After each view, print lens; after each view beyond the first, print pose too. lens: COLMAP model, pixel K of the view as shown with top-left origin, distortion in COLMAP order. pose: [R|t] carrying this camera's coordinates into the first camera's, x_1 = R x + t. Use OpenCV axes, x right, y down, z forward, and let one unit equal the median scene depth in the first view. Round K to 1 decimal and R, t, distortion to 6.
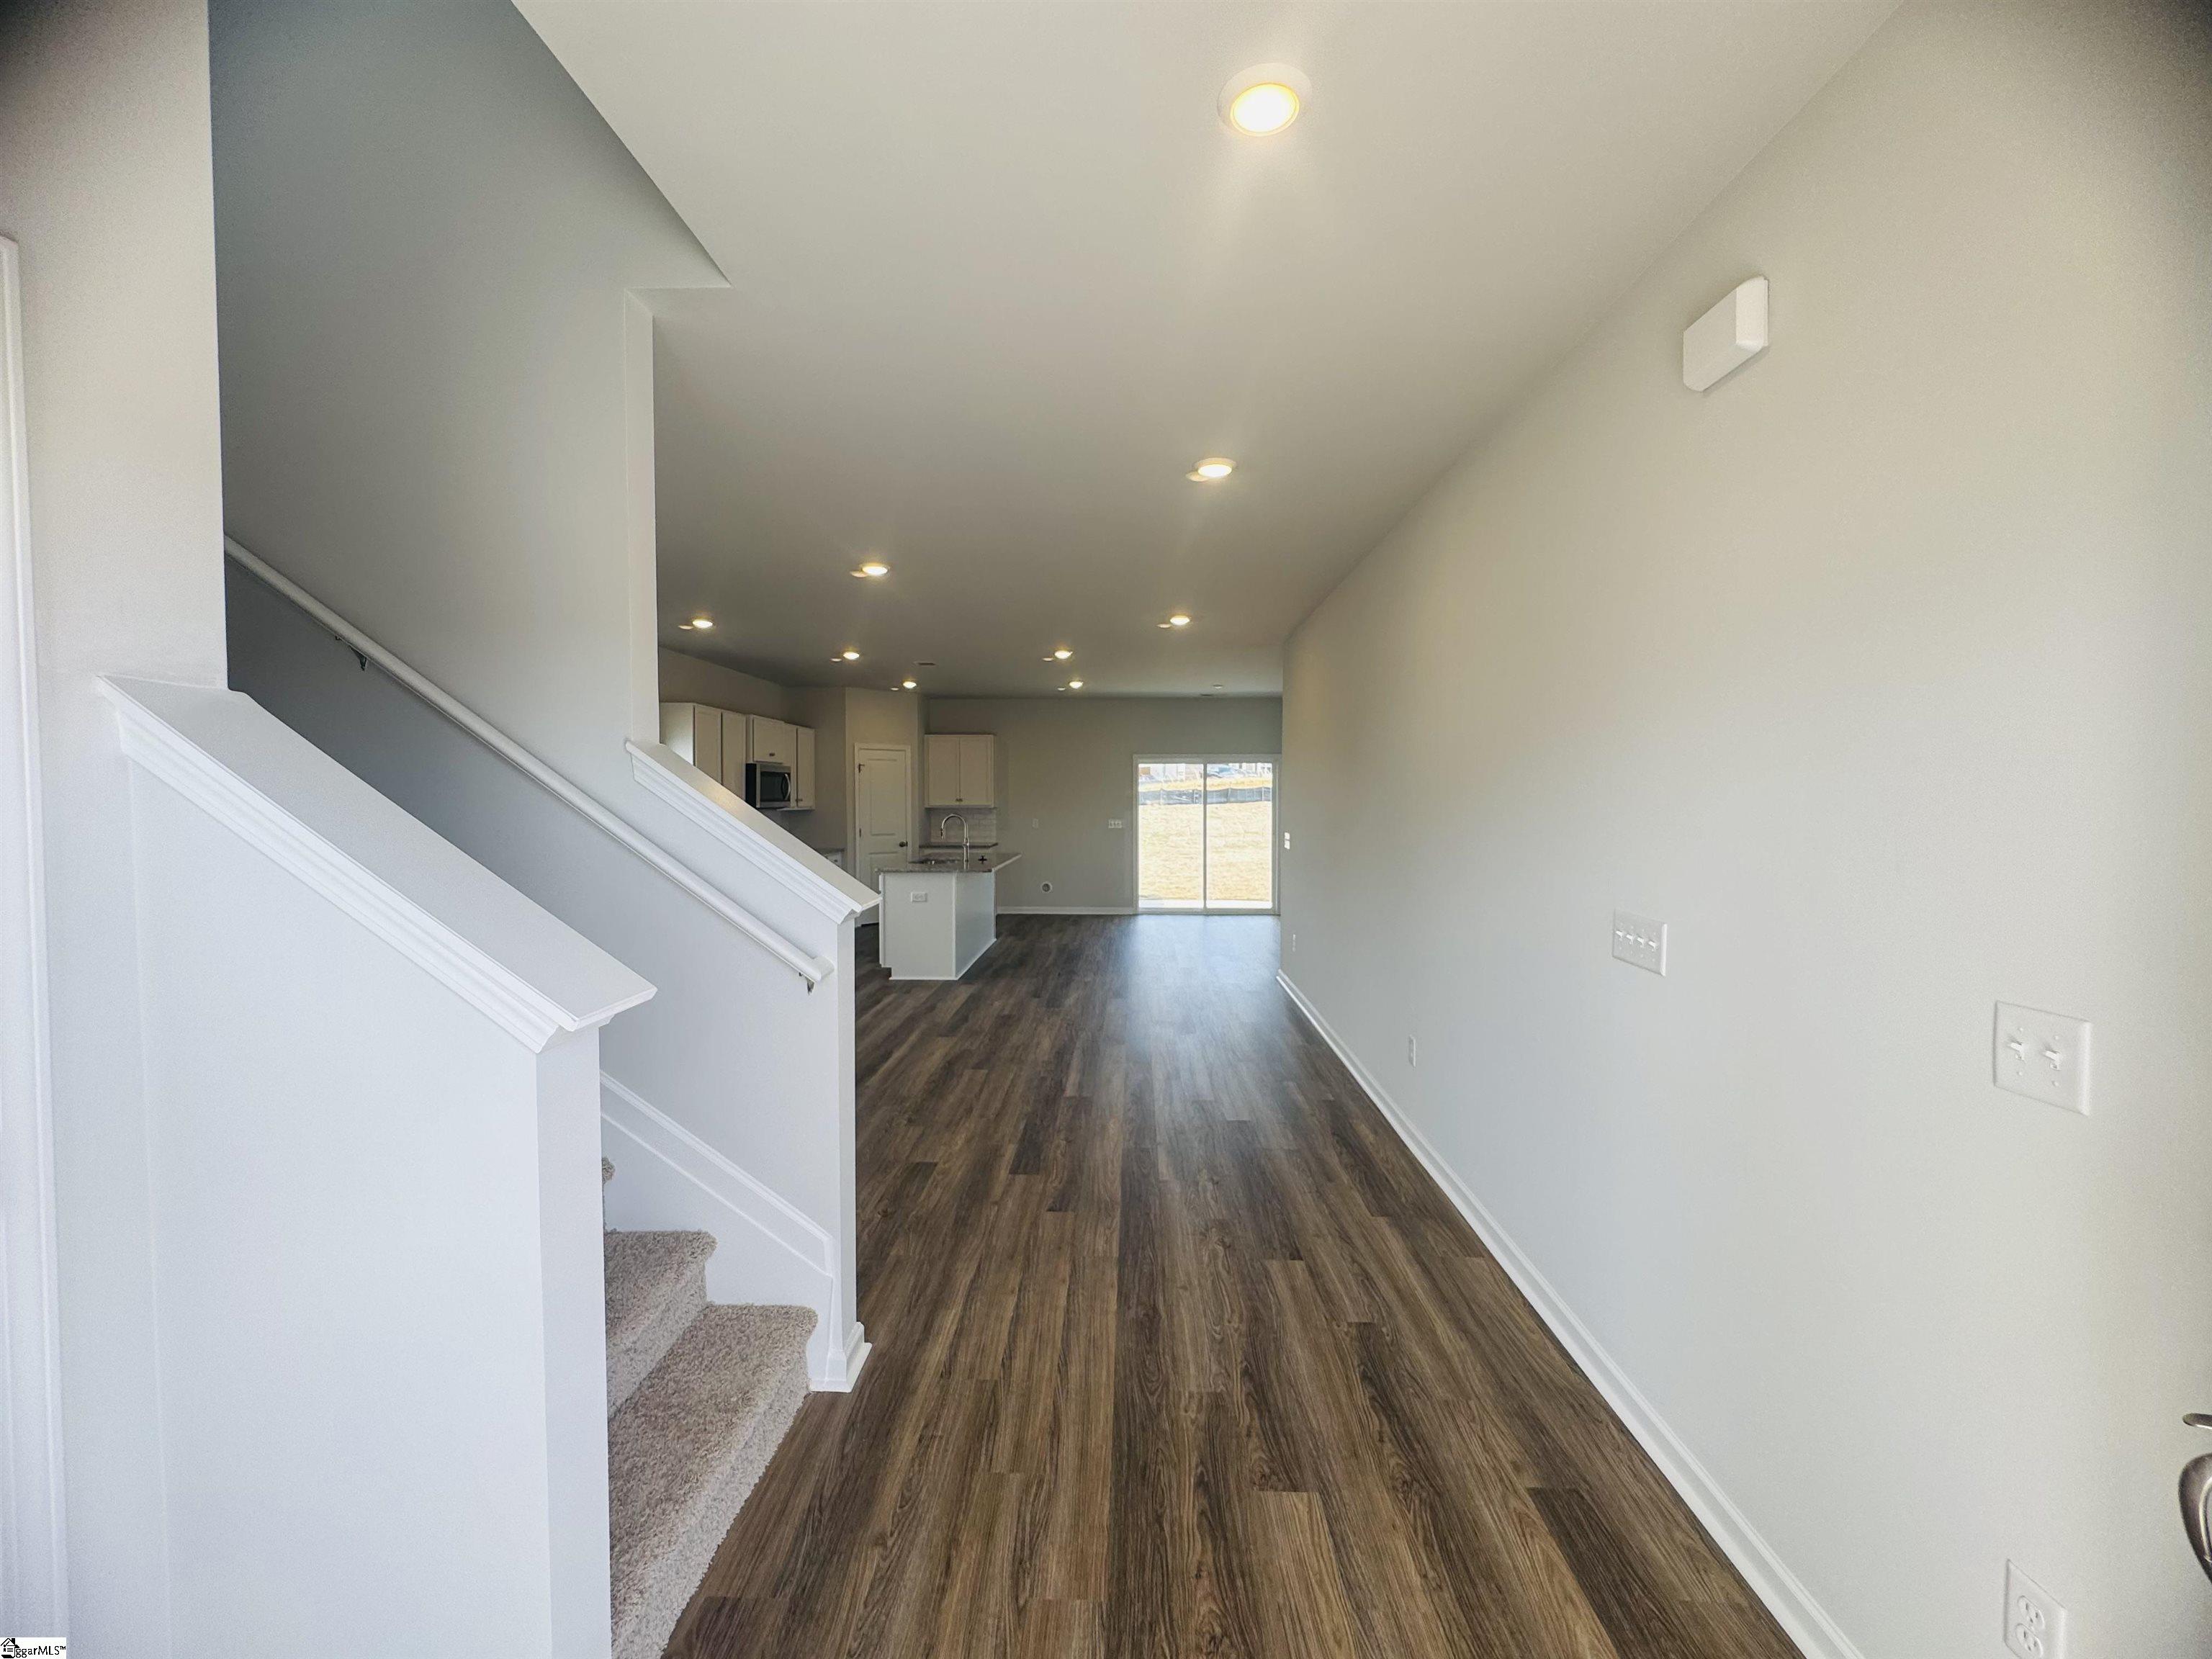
lens RADIAL K [[892.6, 0, 1112.0], [0, 892.6, 826.8], [0, 0, 1]] dist [-0.000630, -0.000060]
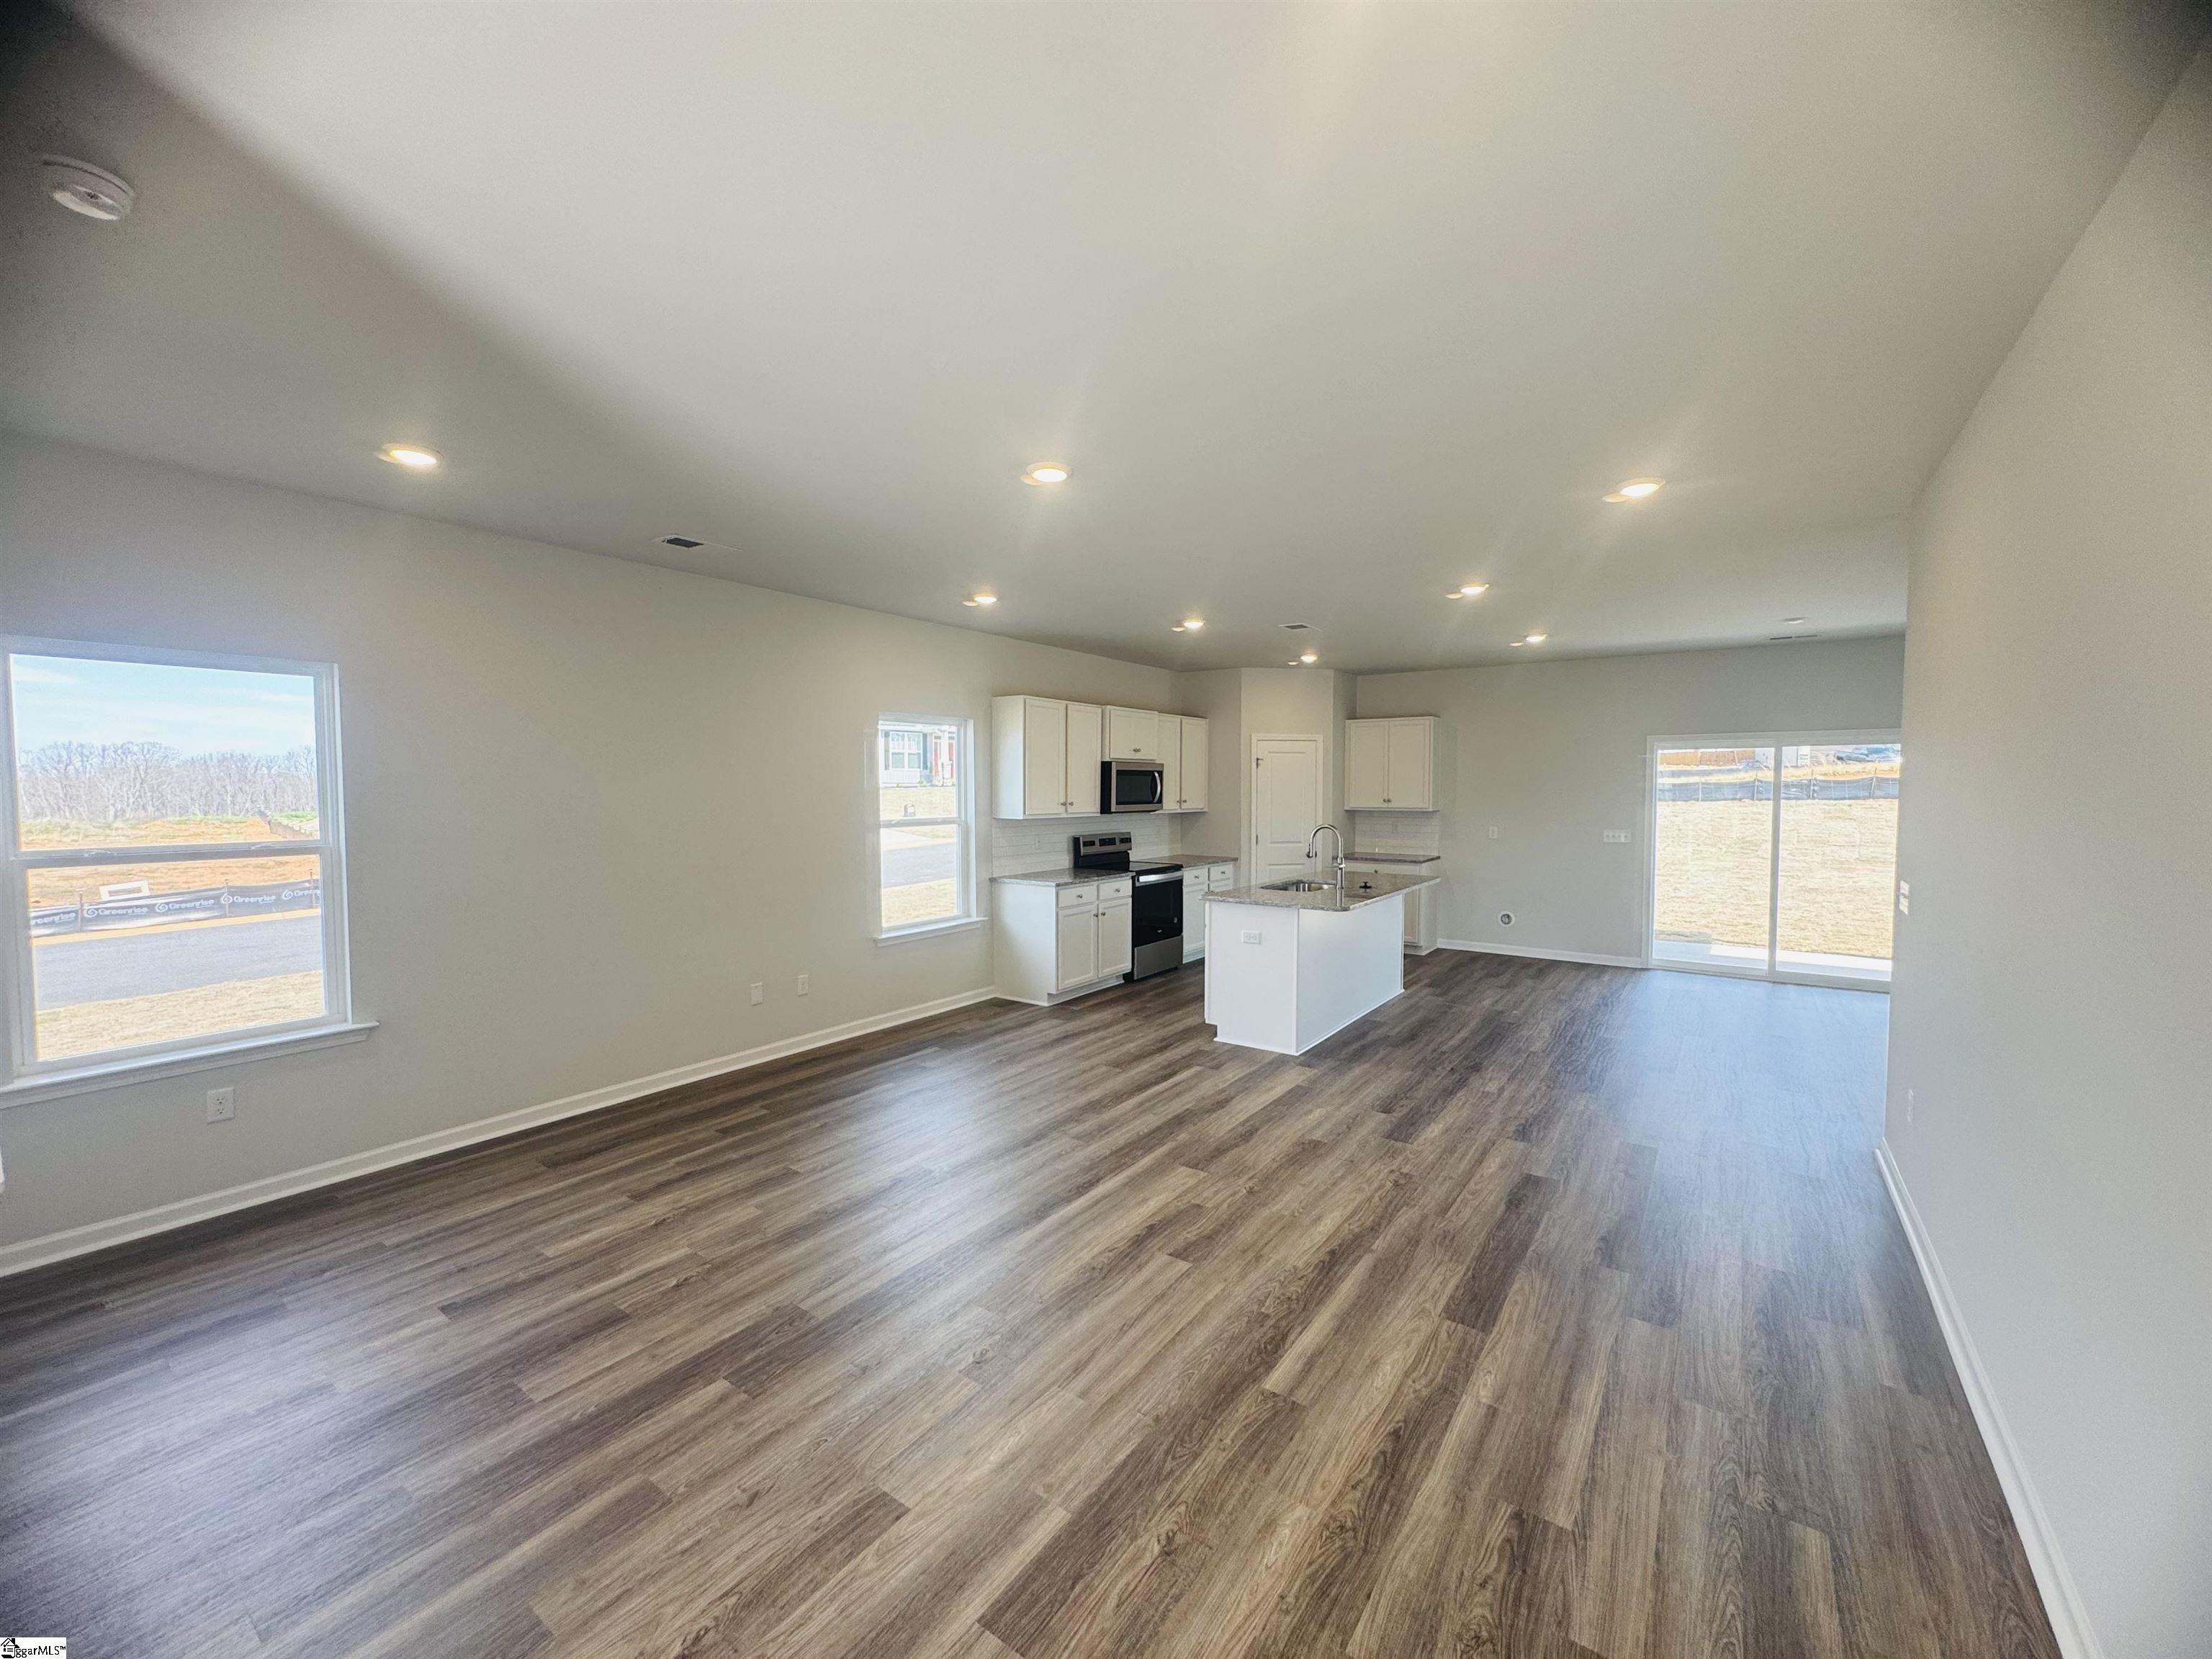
lens RADIAL K [[892.6, 0, 1101.1], [0, 892.6, 824.0], [0, 0, 1]] dist [-0.000630, -0.000060]
pose [[0.827417, 0.018560, -0.561281, 0.079702], [-0.014639, 0.999827, 0.011482, -0.018152], [0.561397, -0.001284, 0.827546, 0.254583]]
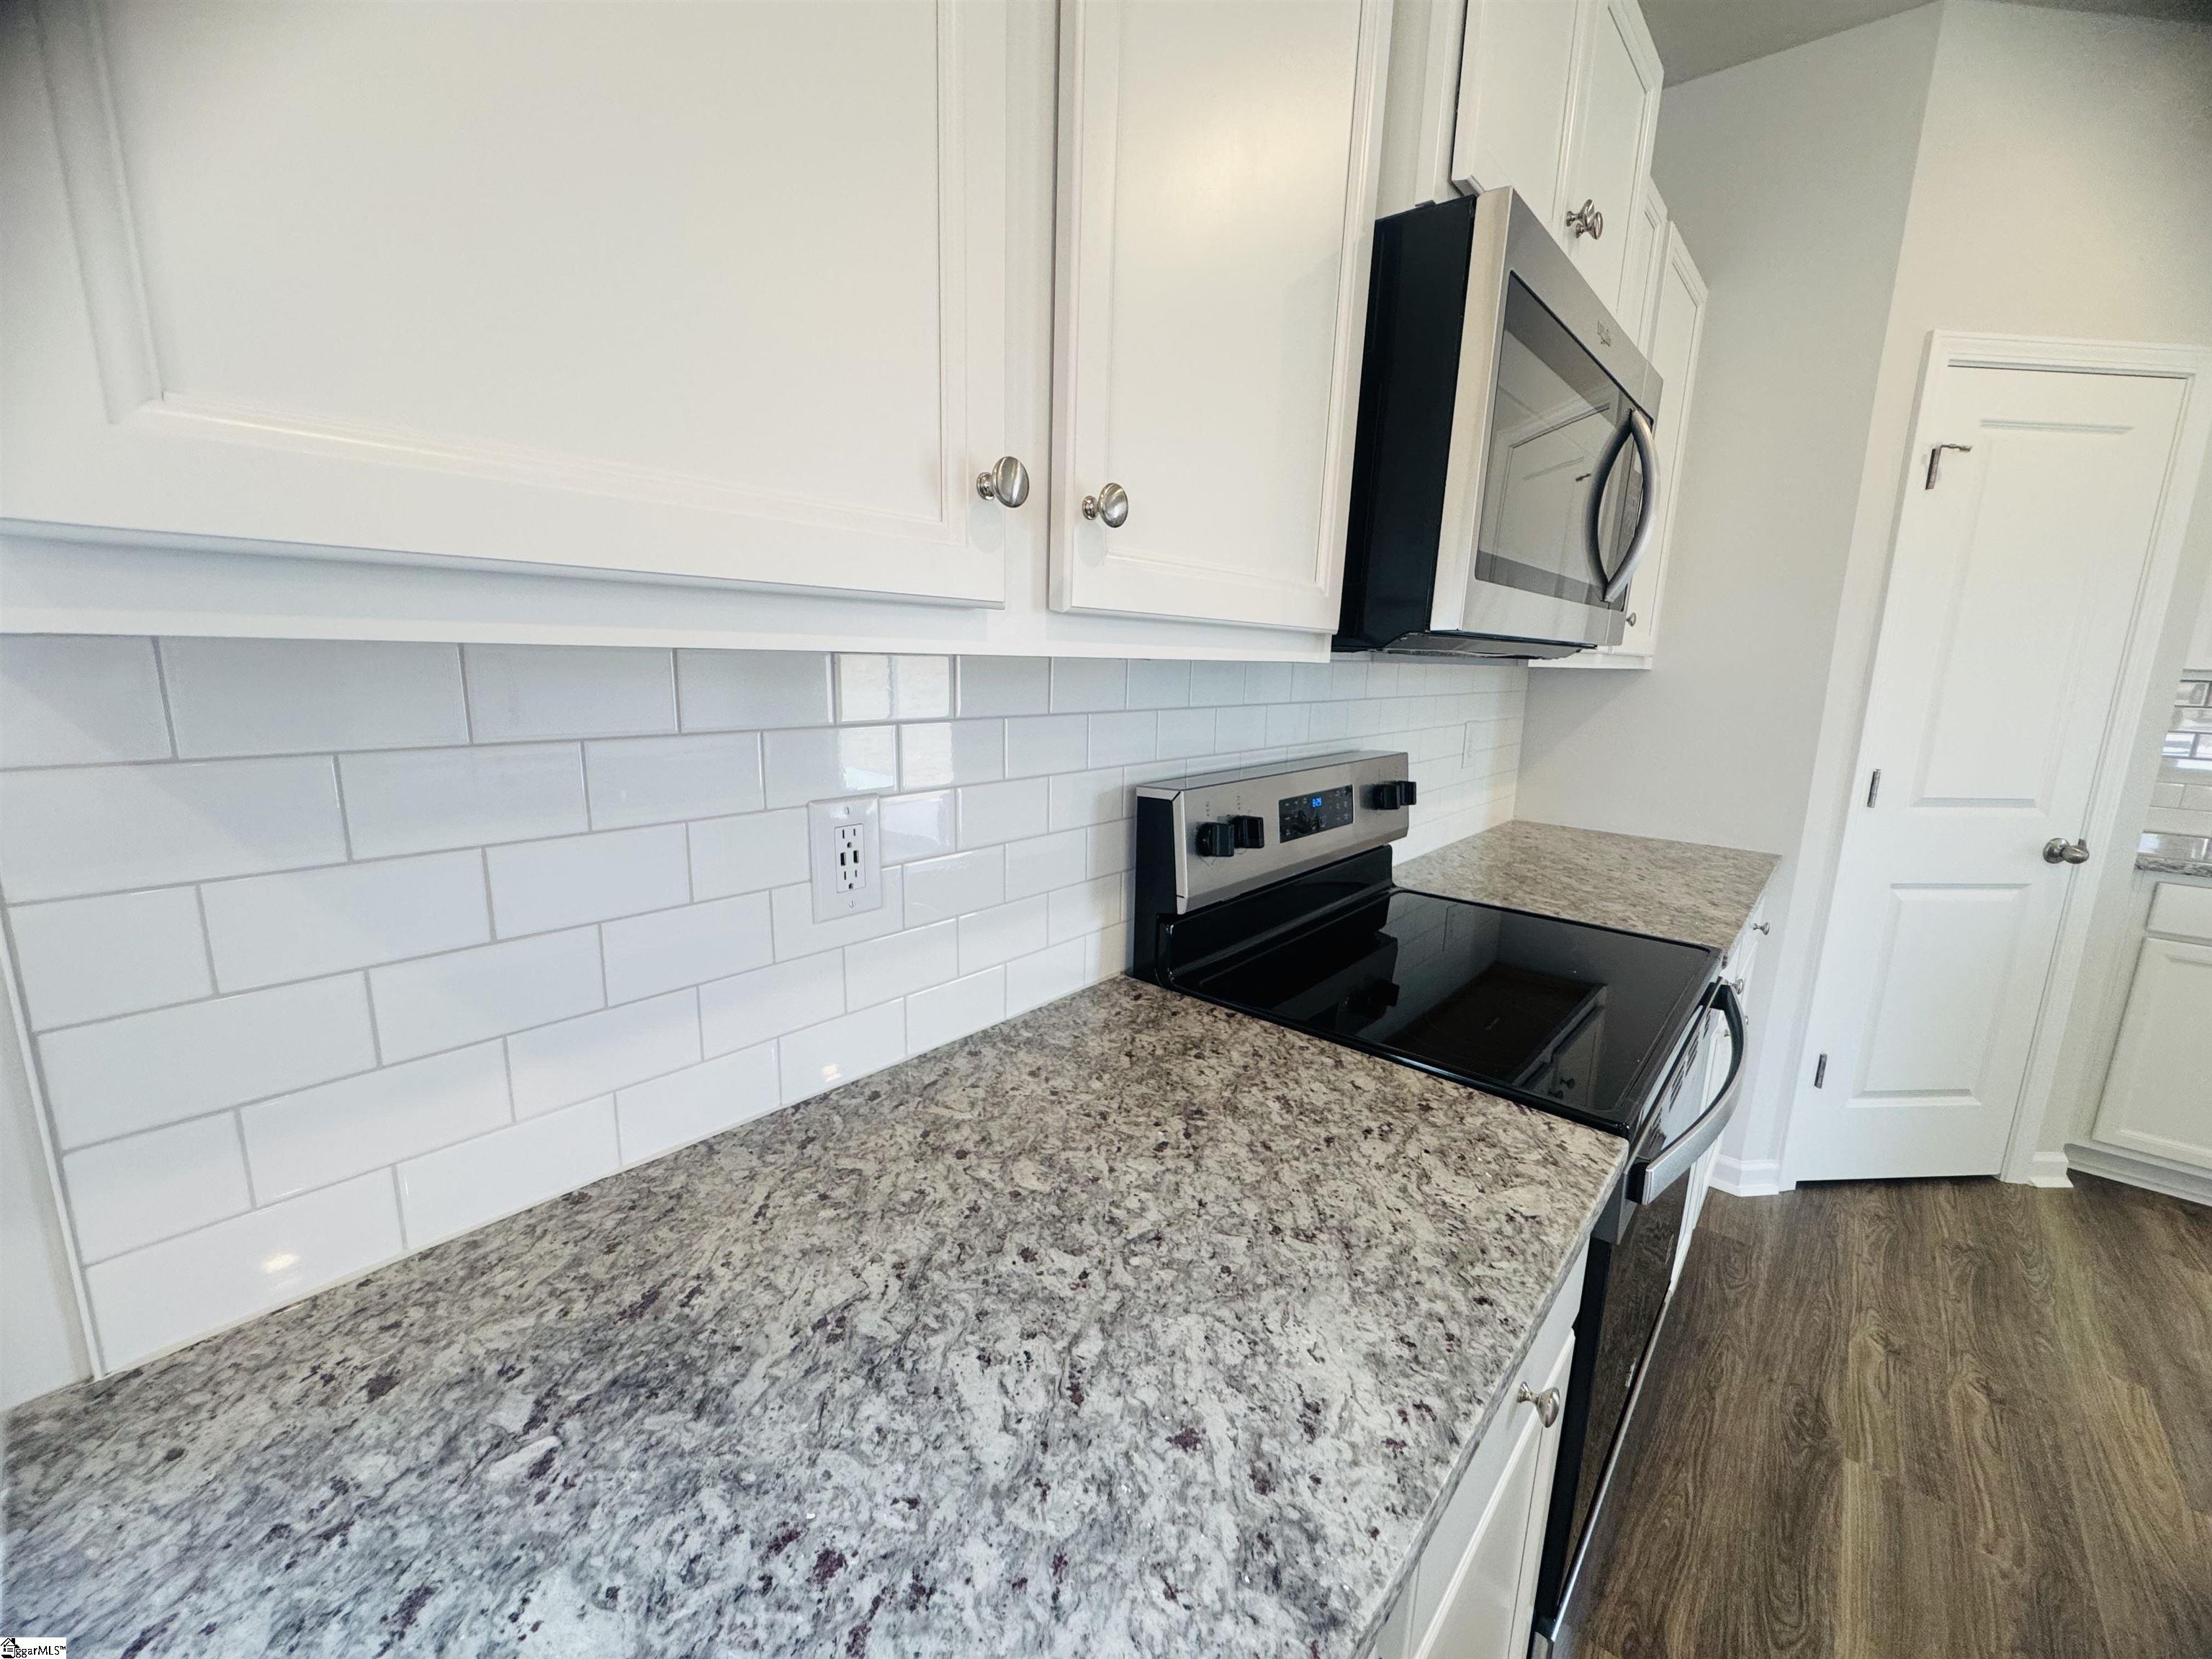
lens RADIAL K [[892.6, 0, 1099.8], [0, 892.6, 834.8], [0, 0, 1]] dist [-0.000630, -0.000060]
pose [[0.773260, 0.131715, -0.620258, -0.329981], [-0.036308, 0.985780, 0.164070, -0.012348], [0.633049, -0.104349, 0.767047, 0.823630]]
